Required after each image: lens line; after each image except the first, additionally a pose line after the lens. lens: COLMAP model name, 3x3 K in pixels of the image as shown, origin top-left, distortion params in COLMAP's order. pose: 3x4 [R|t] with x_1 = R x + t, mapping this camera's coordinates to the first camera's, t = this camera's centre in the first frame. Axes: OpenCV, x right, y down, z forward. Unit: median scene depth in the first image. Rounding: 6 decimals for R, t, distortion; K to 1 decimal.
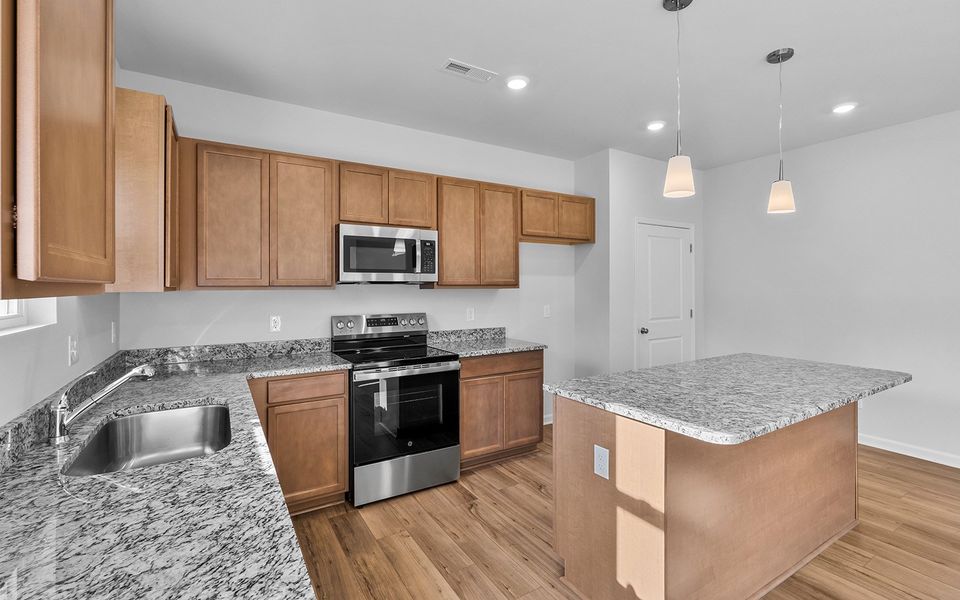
lens RADIAL K [[428.3, 0, 479.9], [0, 428.3, 283.6], [0, 0, 1]] dist [-0.003305, -0.000254]
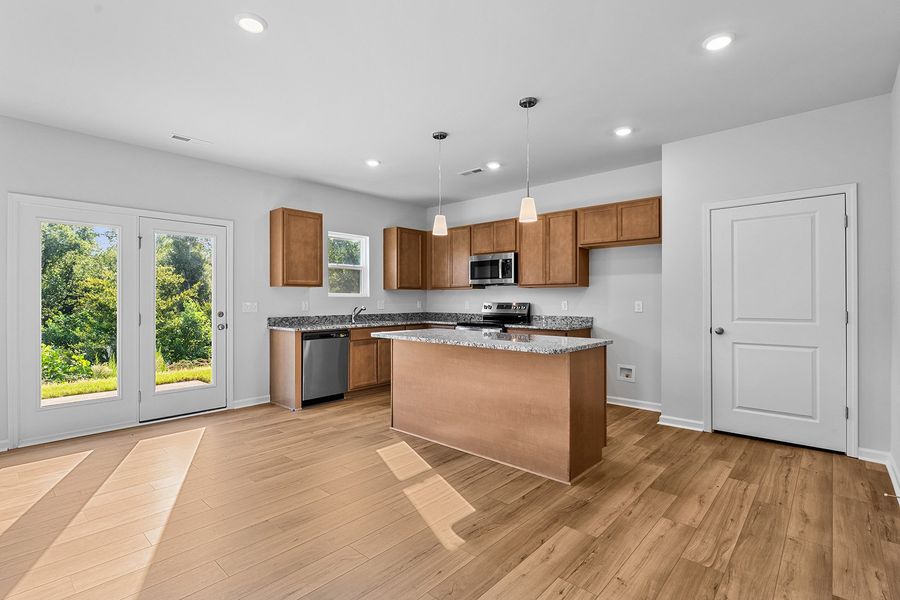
lens RADIAL K [[427.8, 0, 445.4], [0, 427.8, 299.8], [0, 0, 1]] dist [-0.002737, -0.000105]
pose [[0.270781, 0.003512, -0.962635, 1.586334], [0.006356, 0.999965, 0.005436, 0.055452], [0.962620, -0.007590, 0.270749, 0.325663]]
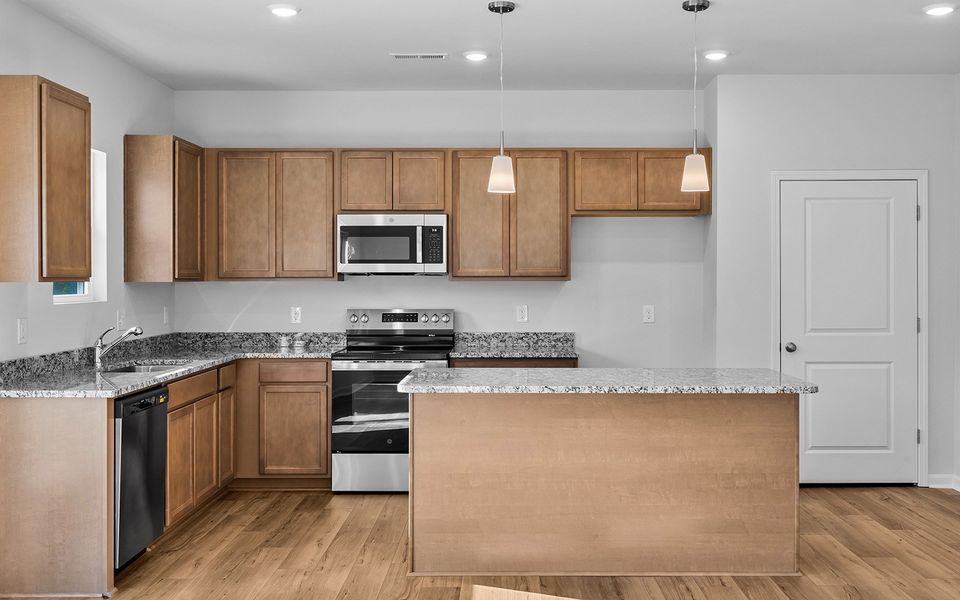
lens RADIAL K [[987.5, 0, 503.2], [0, 987.5, 282.4], [0, 0, 1]] dist [-0.000819, 0.000000]
pose [[0.848889, 0.004678, -0.528551, 1.179507], [0.002211, 0.999921, 0.012400, -0.010179], [0.528567, -0.011695, 0.848811, -0.717417]]
